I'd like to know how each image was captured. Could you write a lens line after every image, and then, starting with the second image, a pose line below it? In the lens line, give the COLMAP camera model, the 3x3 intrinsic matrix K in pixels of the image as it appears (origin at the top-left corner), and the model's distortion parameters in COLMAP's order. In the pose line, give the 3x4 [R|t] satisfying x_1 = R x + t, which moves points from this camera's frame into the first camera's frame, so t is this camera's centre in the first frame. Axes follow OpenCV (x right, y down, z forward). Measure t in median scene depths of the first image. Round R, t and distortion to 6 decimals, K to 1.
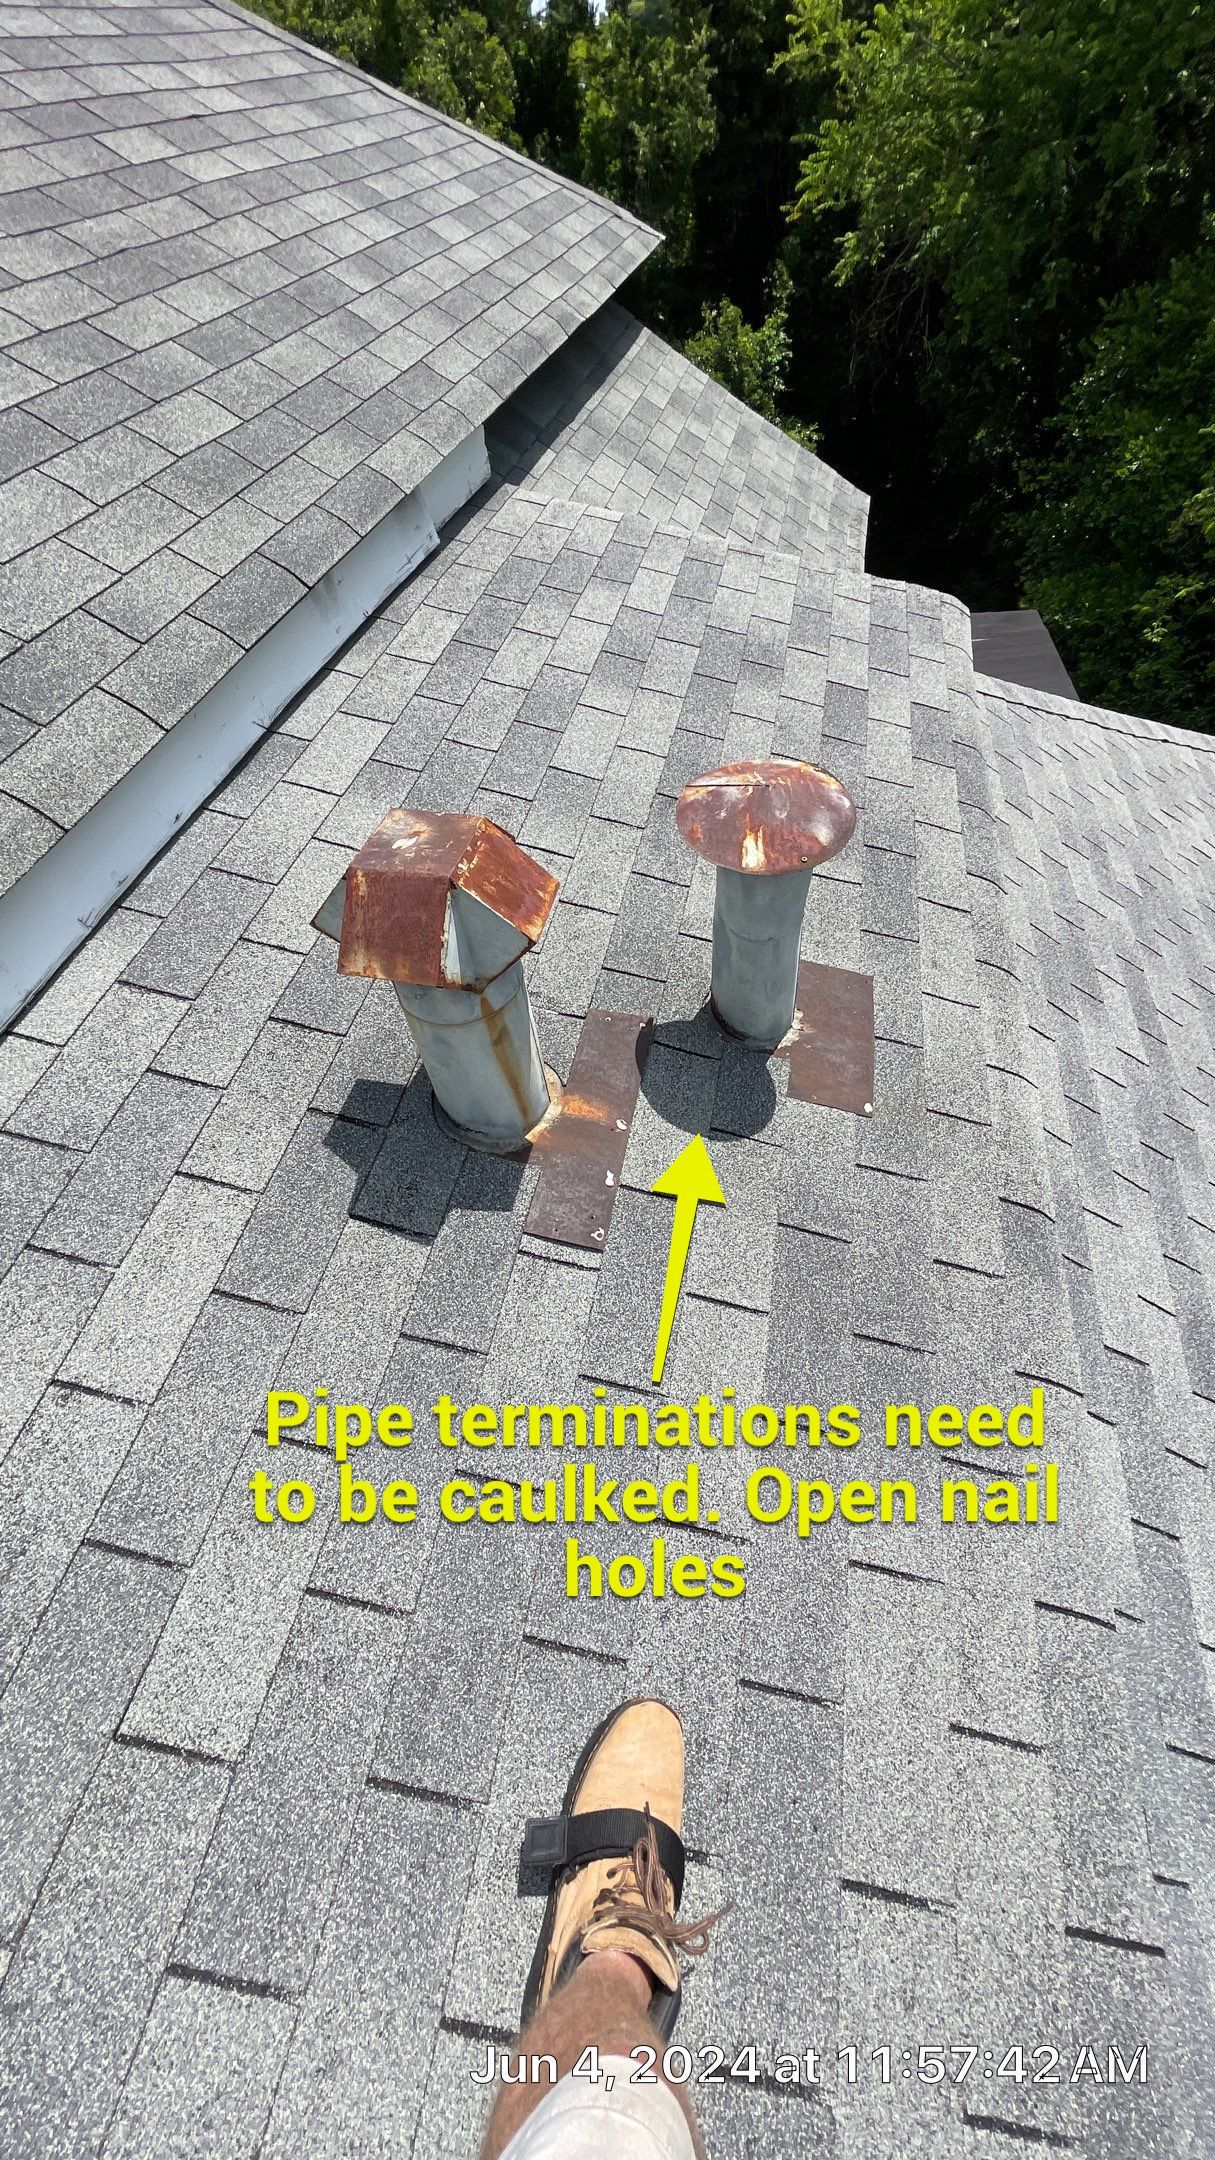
lens RADIAL K [[893.9, 0, 607.5], [0, 893.9, 1080.0], [0, 0, 1]] dist [-0.001480, -0.000478]
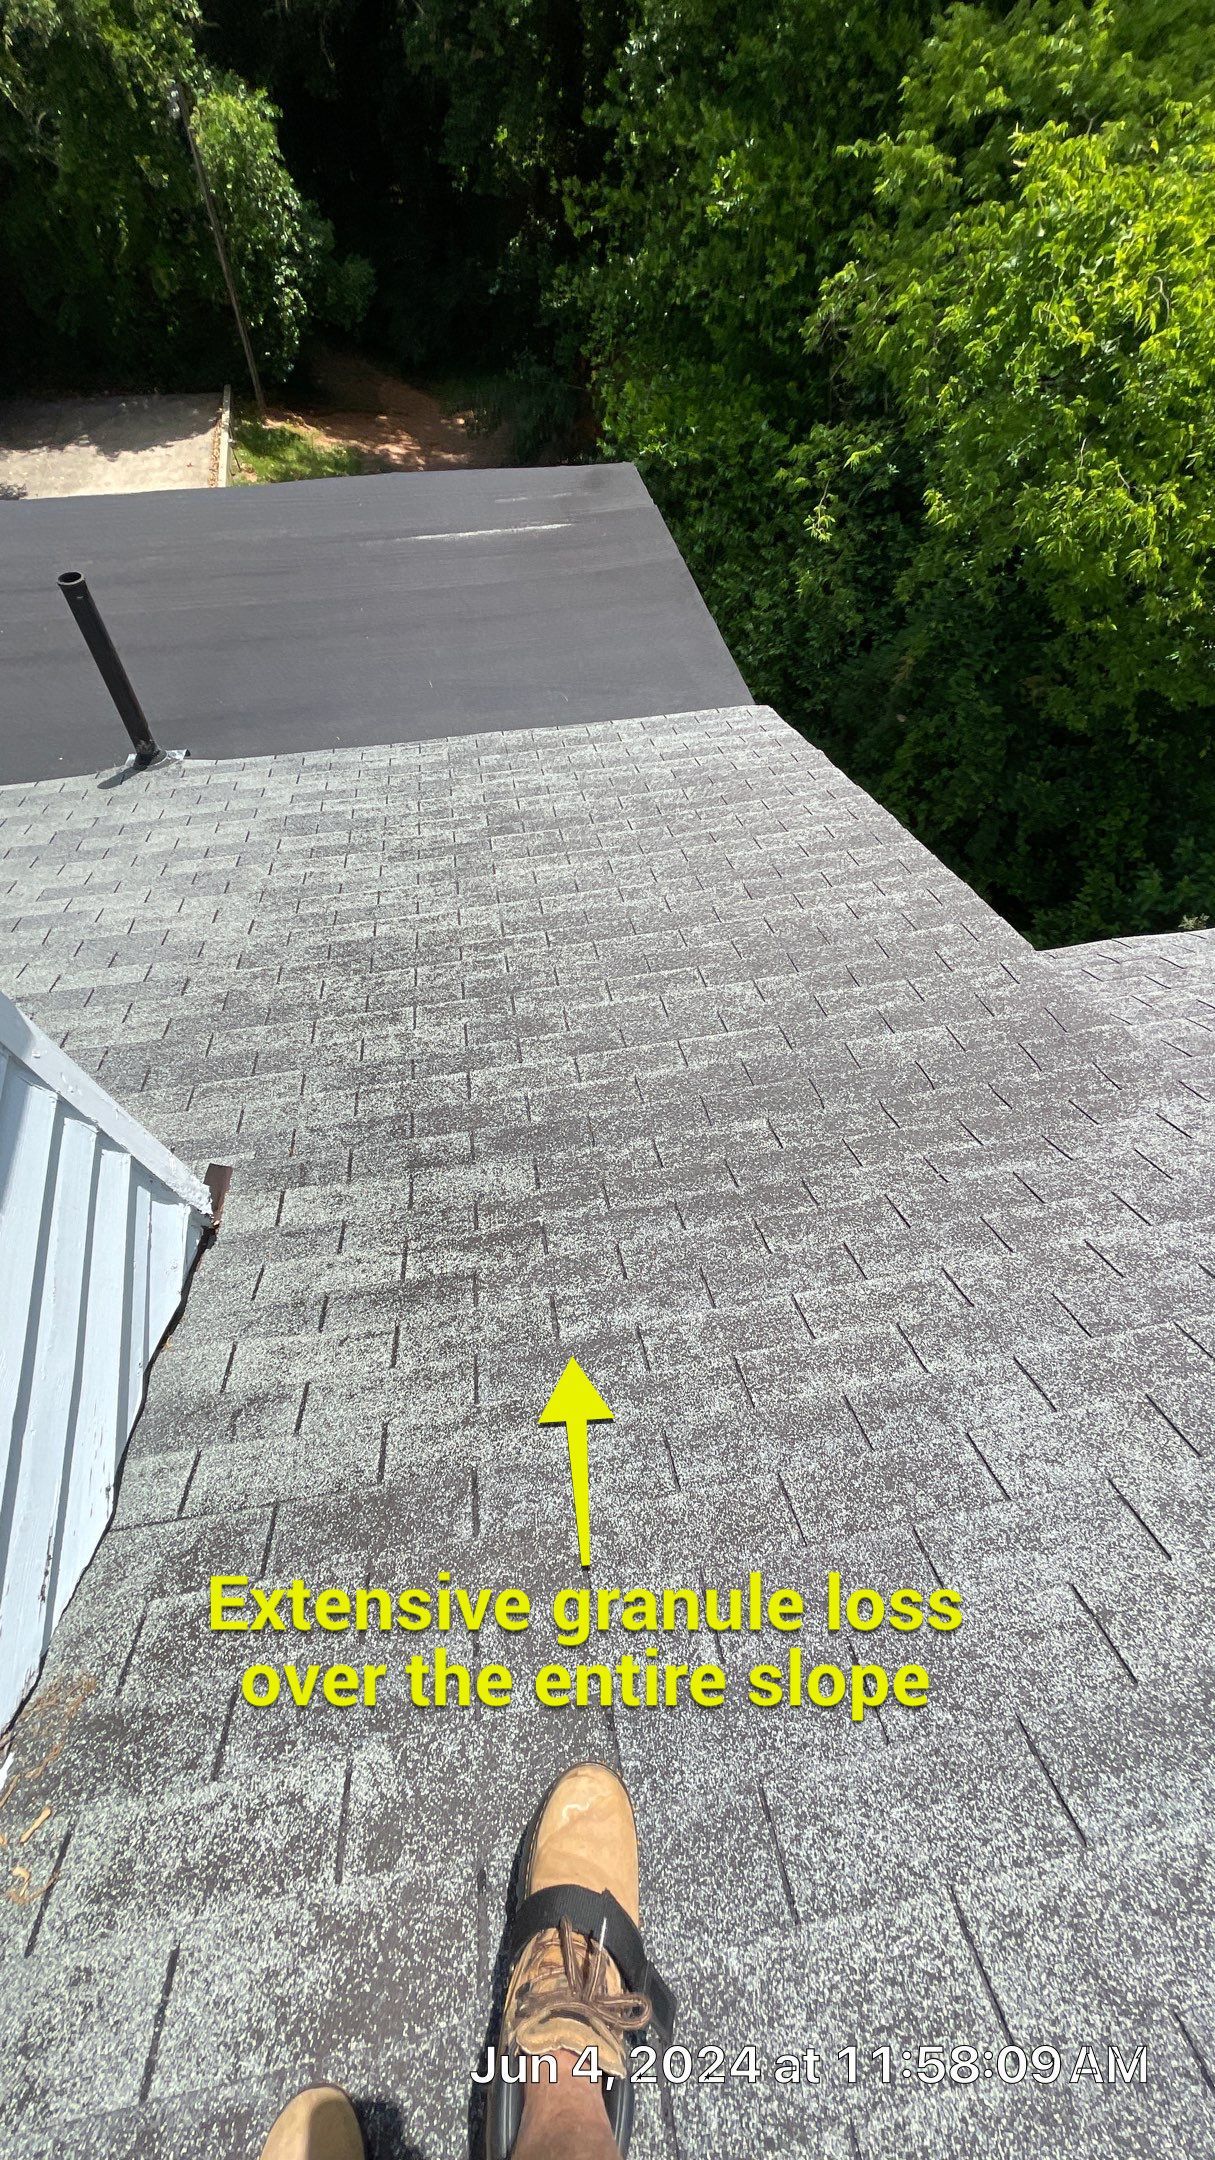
lens RADIAL K [[893.9, 0, 607.5], [0, 893.9, 1080.0], [0, 0, 1]] dist [-0.001480, -0.000478]
pose [[0.915776, -0.232025, 0.327902, 0.162495], [0.164476, 0.961331, 0.220886, -0.259373], [-0.366473, -0.148350, 0.918526, 0.378274]]
